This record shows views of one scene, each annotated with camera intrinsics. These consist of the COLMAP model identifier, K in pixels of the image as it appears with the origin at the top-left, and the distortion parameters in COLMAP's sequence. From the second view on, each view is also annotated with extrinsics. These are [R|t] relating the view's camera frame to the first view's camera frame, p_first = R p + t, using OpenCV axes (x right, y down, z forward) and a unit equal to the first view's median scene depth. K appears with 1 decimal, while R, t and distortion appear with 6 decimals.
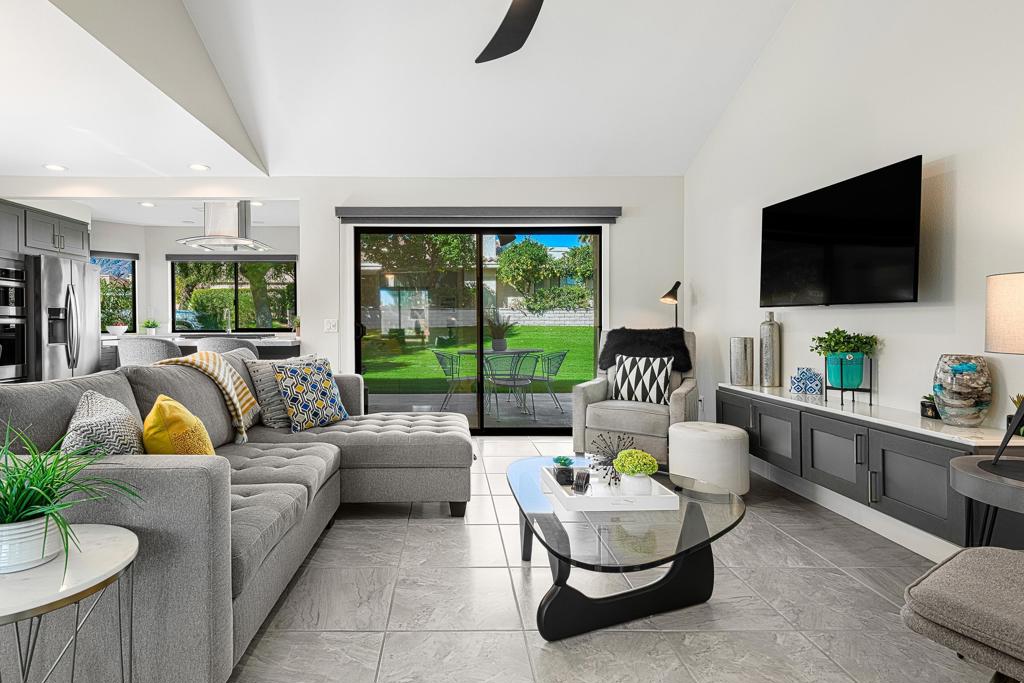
lens RADIAL K [[545.8, 0, 481.5], [0, 545.8, 323.7], [0, 0, 1]] dist [0.019178, 0.001108]
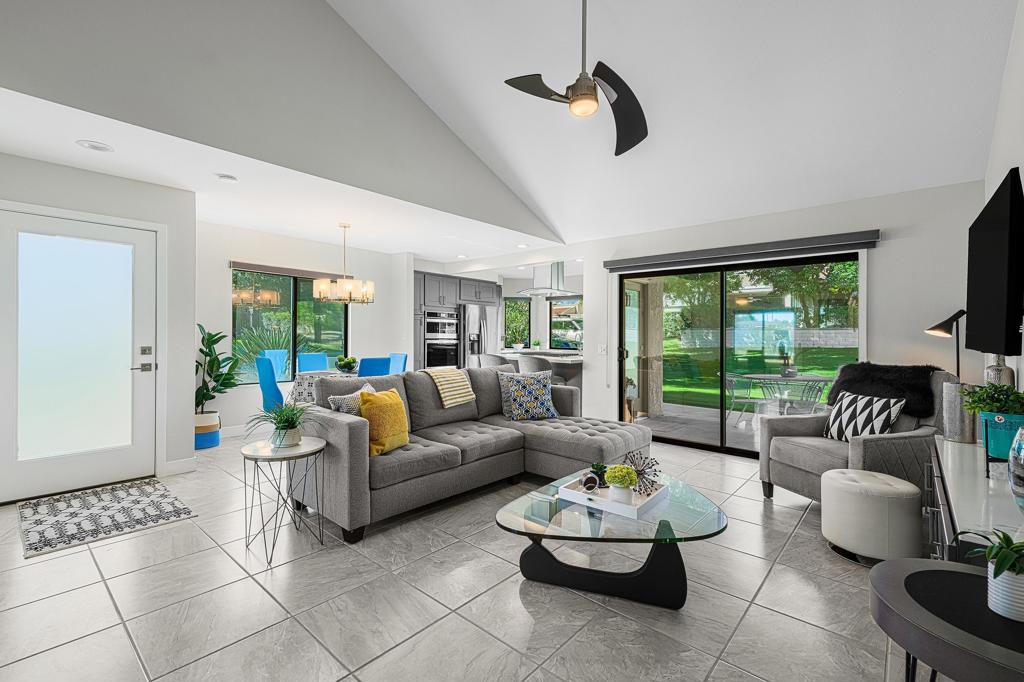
lens RADIAL K [[465.8, 0, 515.0], [0, 465.8, 333.9], [0, 0, 1]] dist [-0.000906, -0.000460]
pose [[0.731908, 0.008961, -0.681345, 0.599899], [-0.016729, 0.999848, -0.004819, -0.045054], [0.681198, 0.014925, 0.731947, 0.036830]]
